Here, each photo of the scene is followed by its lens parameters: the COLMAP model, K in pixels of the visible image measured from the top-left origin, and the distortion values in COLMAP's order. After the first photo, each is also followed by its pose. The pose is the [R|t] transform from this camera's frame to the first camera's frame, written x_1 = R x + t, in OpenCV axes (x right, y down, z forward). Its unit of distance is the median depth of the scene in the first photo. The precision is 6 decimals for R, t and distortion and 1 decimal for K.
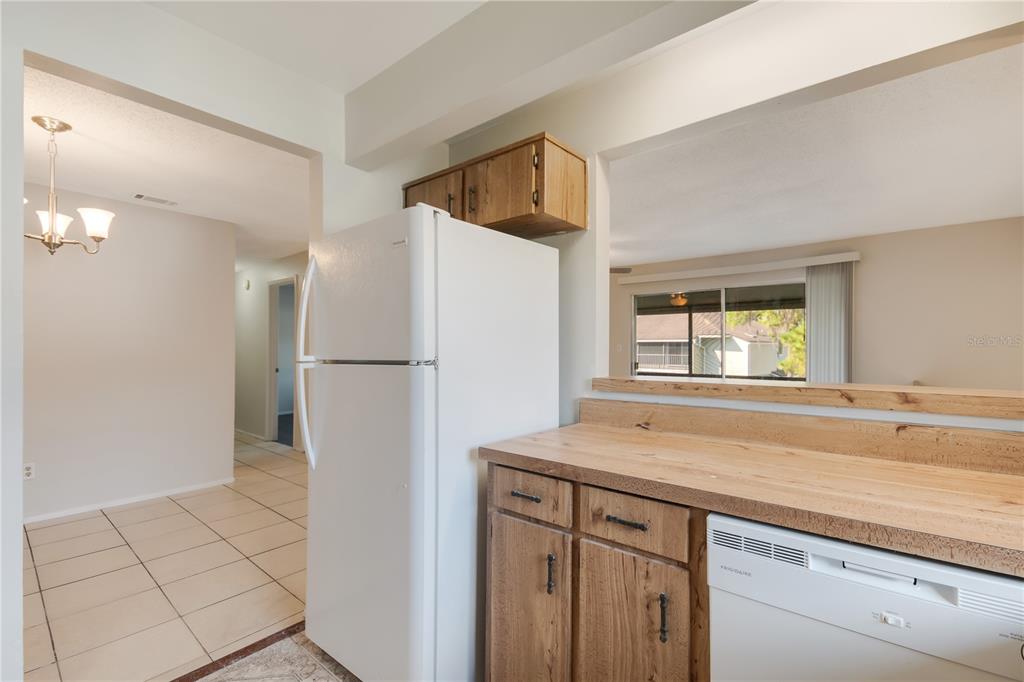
lens RADIAL K [[428.3, 0, 516.3], [0, 428.3, 364.0], [0, 0, 1]] dist [0.001175, -0.010022]
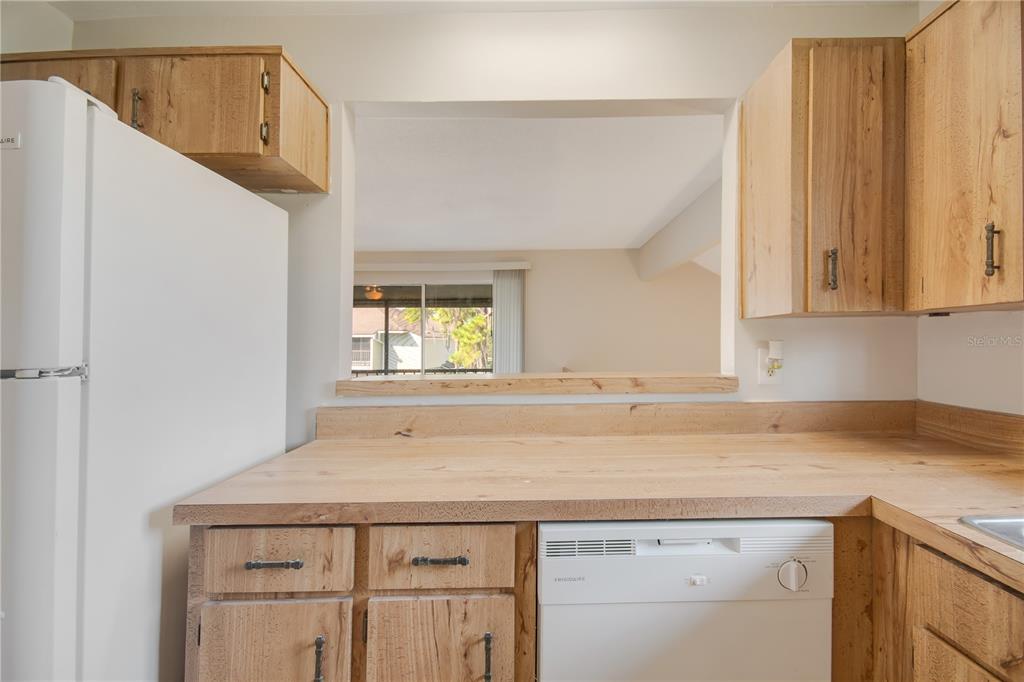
lens RADIAL K [[447.7, 0, 517.3], [0, 447.7, 344.5], [0, 0, 1]] dist [-0.002147, -0.000612]
pose [[0.766000, -0.009596, 0.642769, -0.136411], [0.032260, 0.999203, -0.023529, -0.006915], [-0.642030, 0.038759, 0.765699, 0.208273]]
